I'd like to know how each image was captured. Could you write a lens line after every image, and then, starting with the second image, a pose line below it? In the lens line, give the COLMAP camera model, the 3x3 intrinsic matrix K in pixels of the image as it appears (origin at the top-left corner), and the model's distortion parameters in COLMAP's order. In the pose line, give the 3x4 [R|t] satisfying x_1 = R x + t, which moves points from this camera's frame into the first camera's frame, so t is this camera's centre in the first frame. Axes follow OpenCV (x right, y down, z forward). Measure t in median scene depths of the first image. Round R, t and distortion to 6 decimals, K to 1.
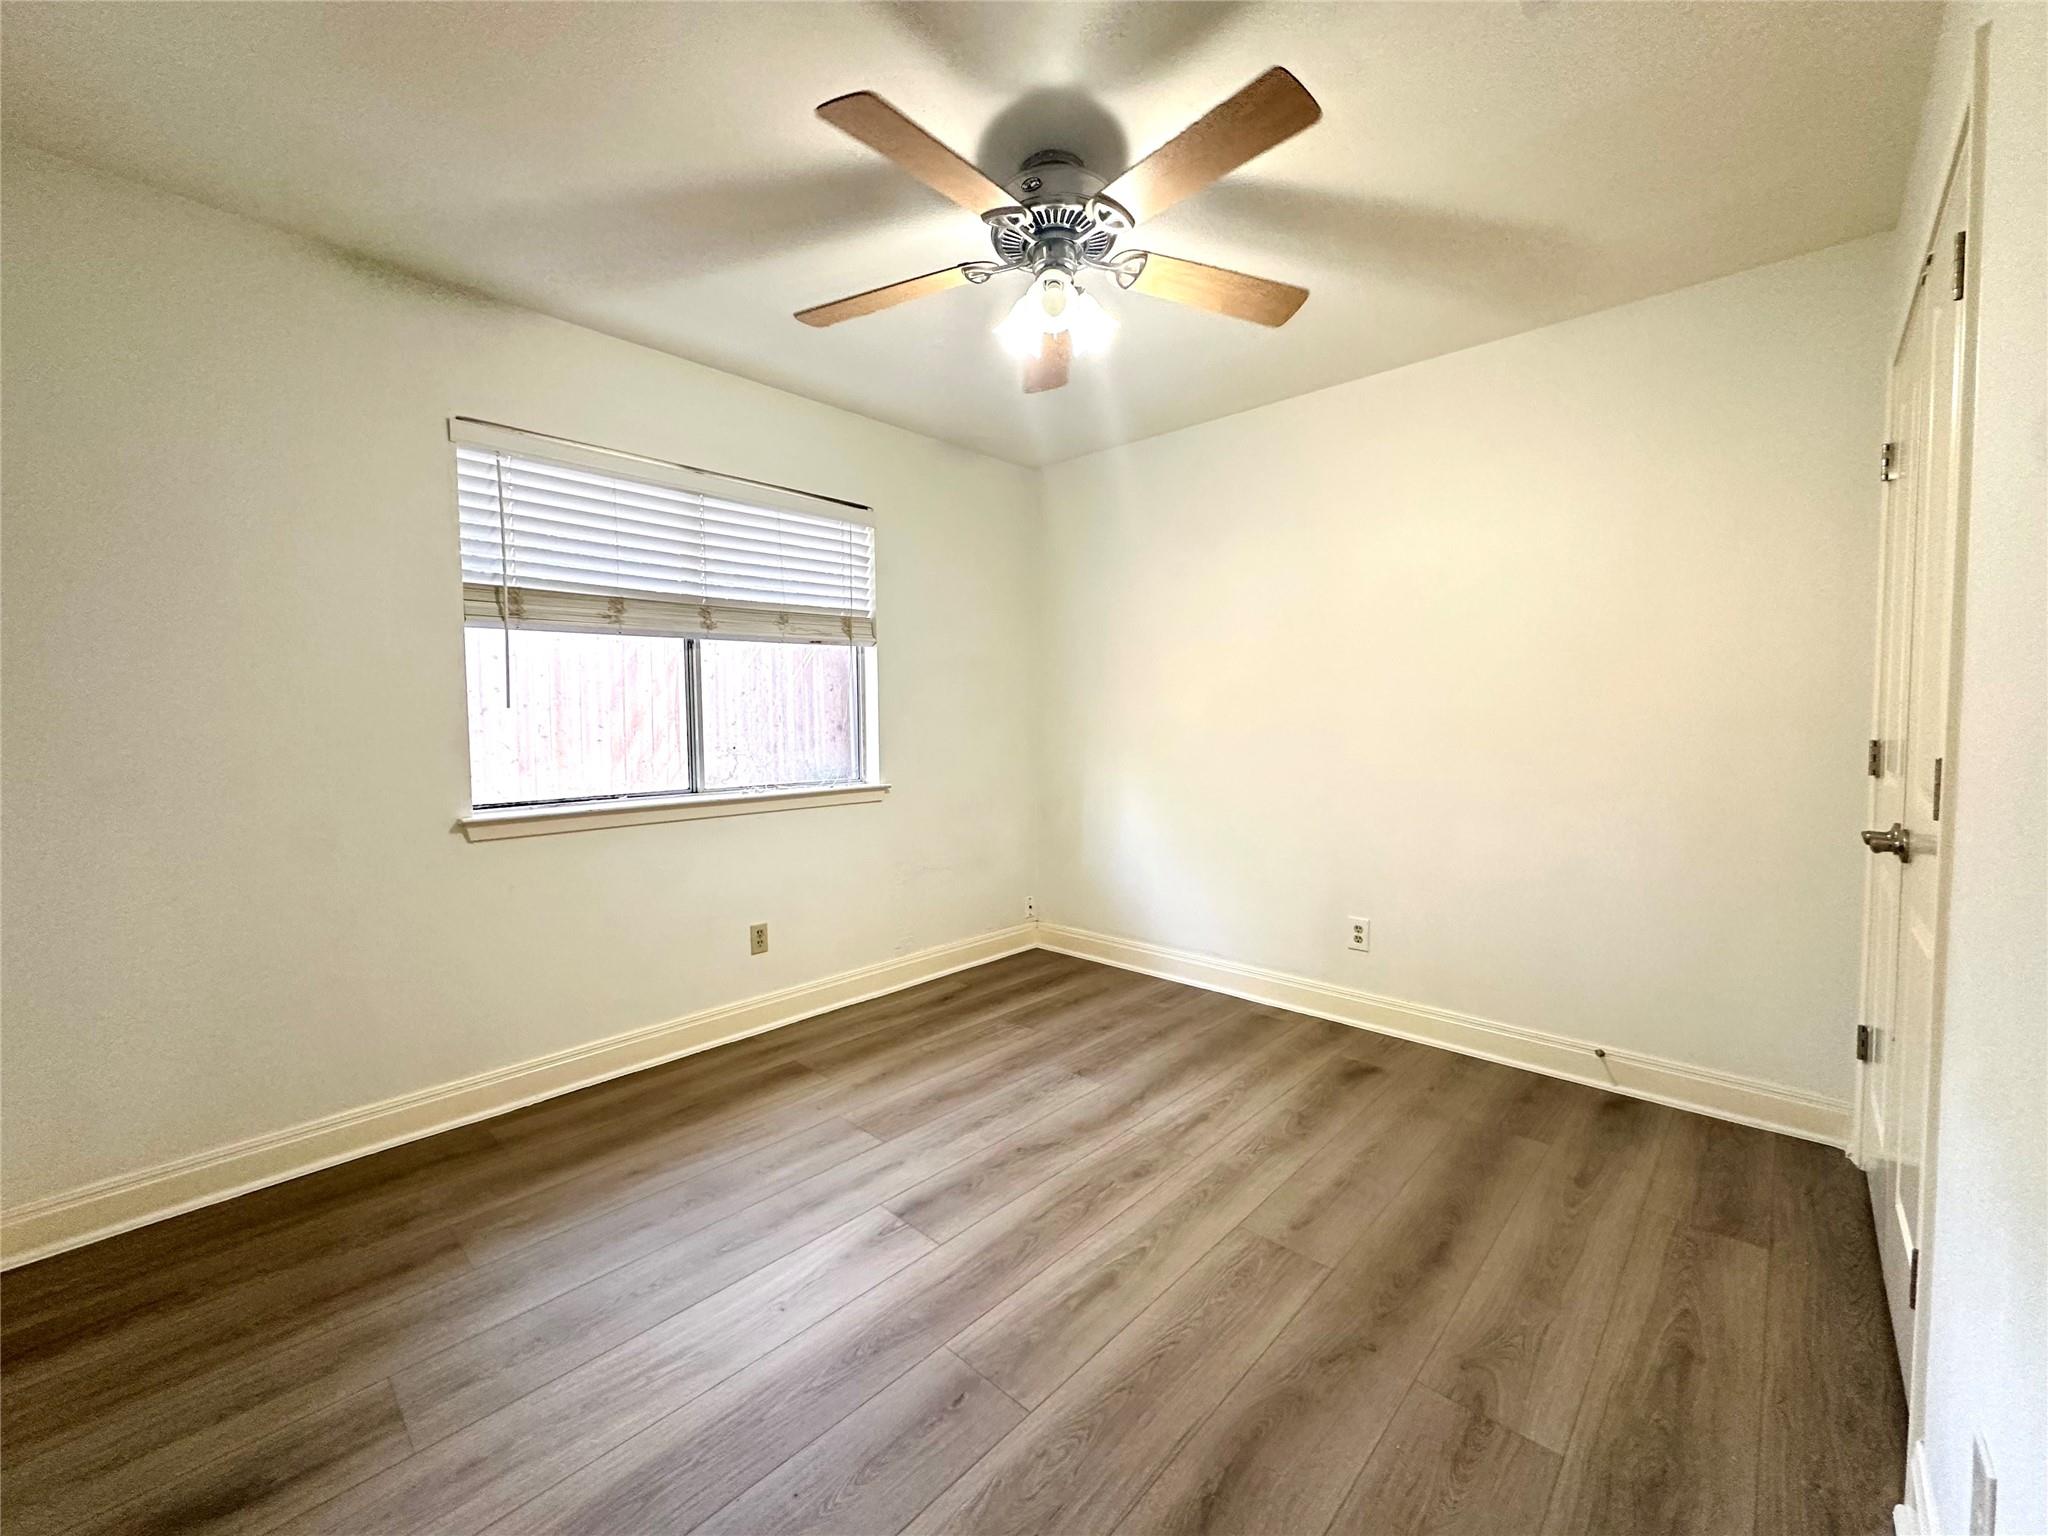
lens RADIAL K [[824.5, 0, 1022.2], [0, 824.5, 759.6], [0, 0, 1]] dist [-0.000197, -0.000191]
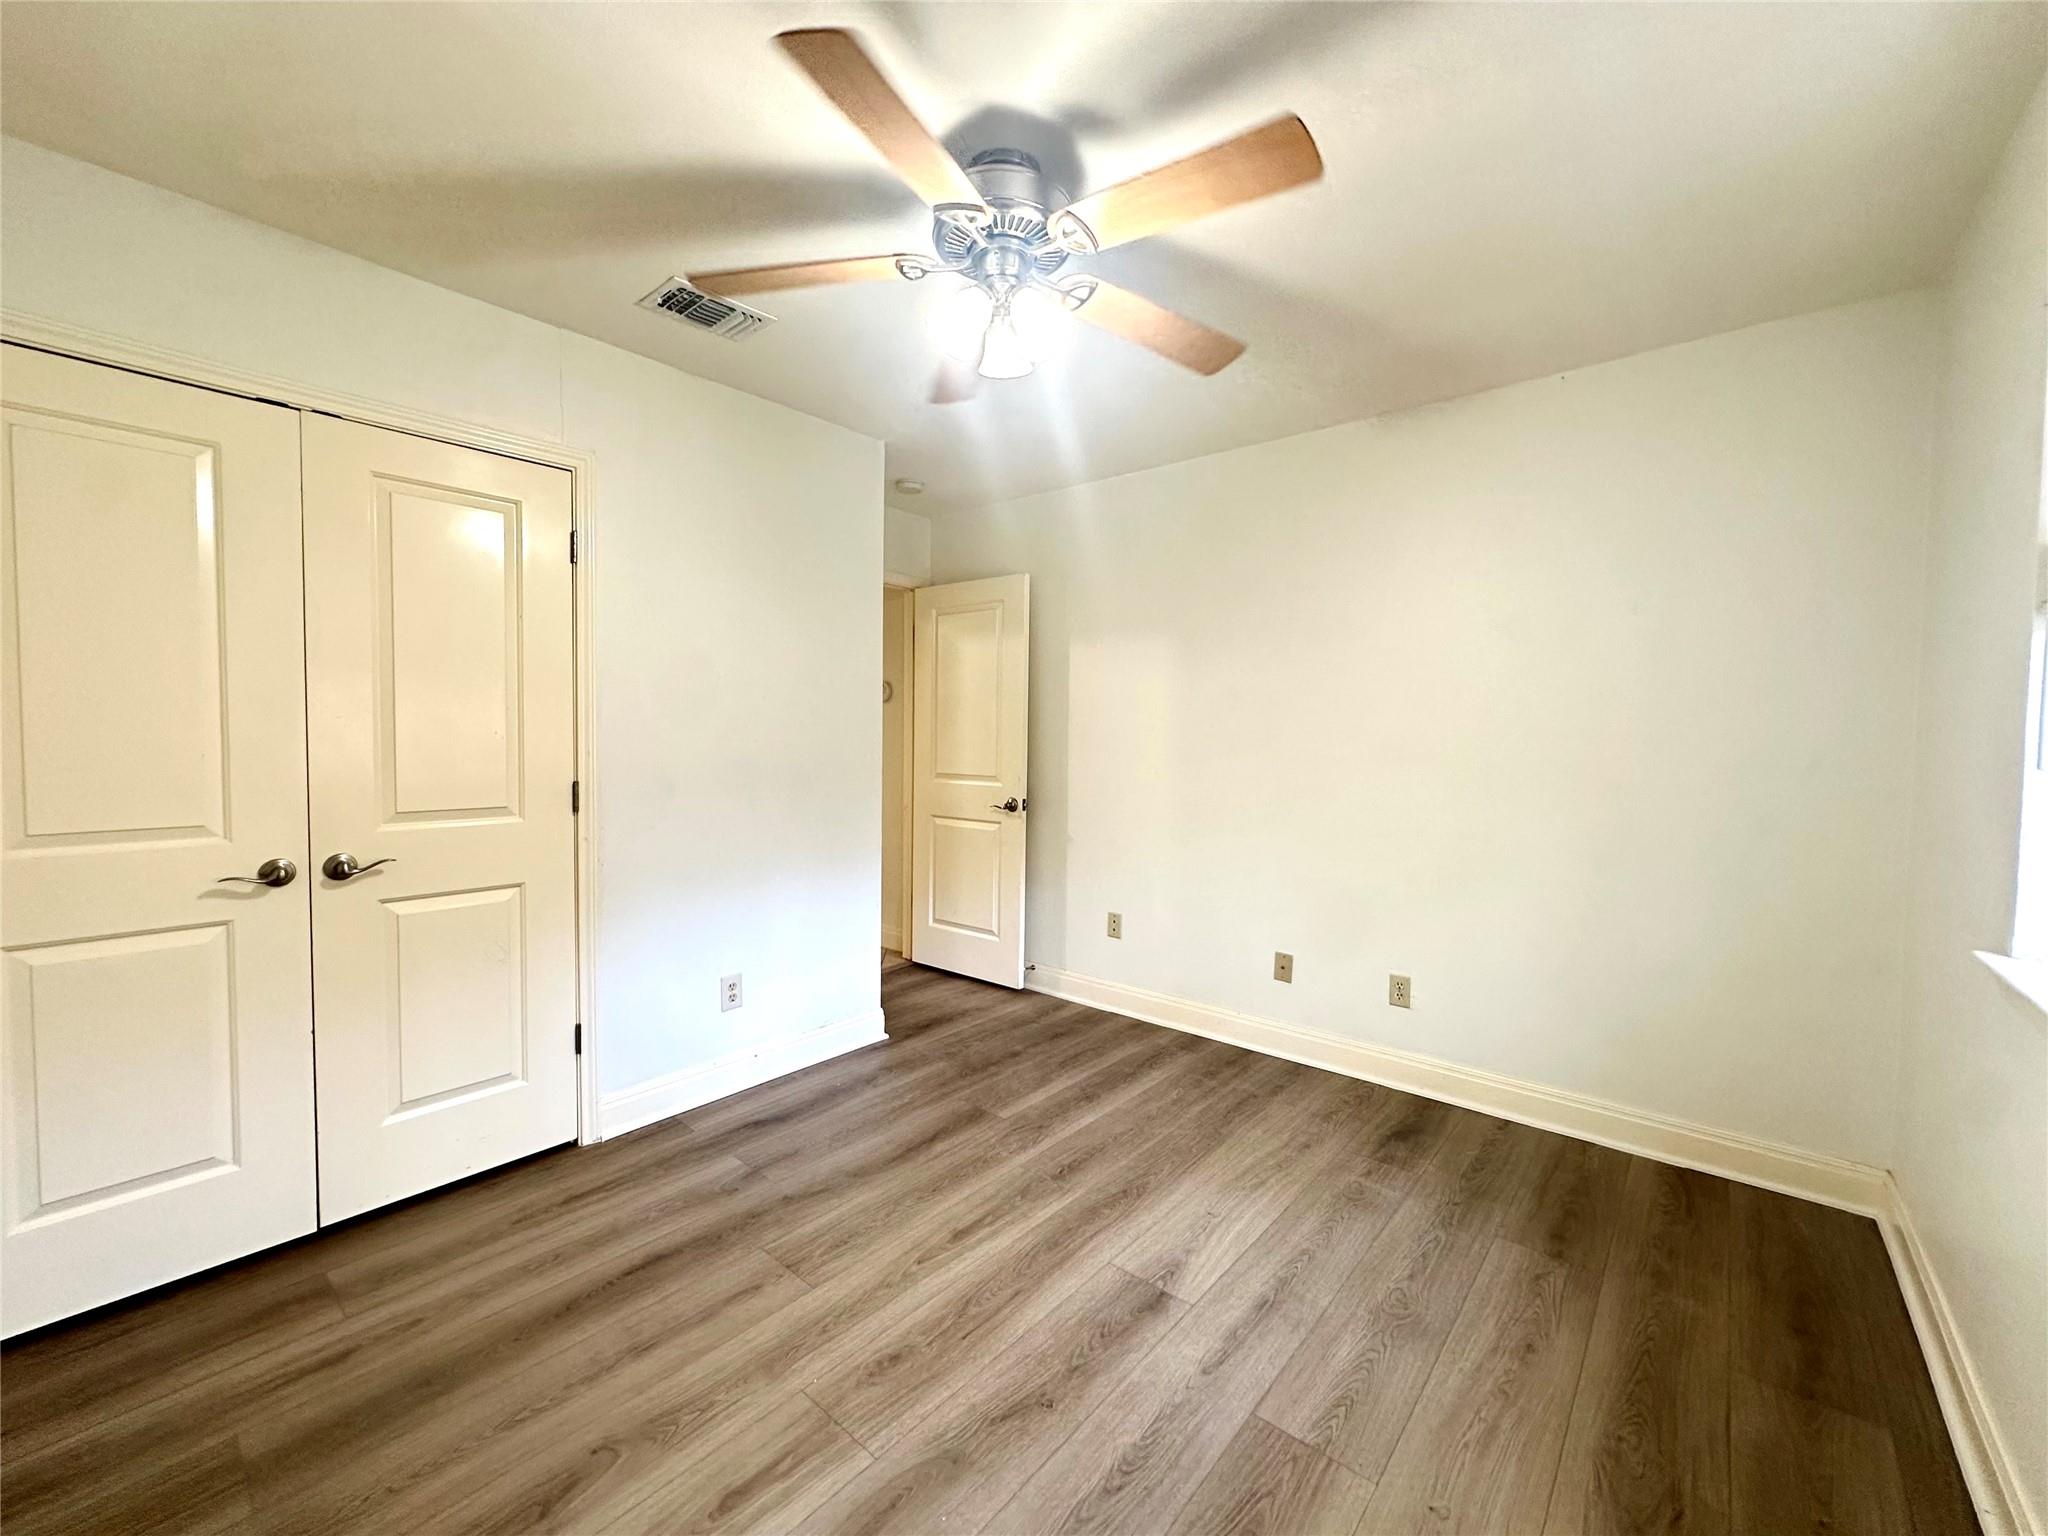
lens RADIAL K [[824.5, 0, 1027.1], [0, 824.5, 764.6], [0, 0, 1]] dist [-0.000197, -0.000191]
pose [[-0.998573, 0.001089, -0.053398, 0.060581], [-0.004053, 0.995365, 0.096084, -0.147381], [0.053255, 0.096163, -0.993940, 1.898048]]
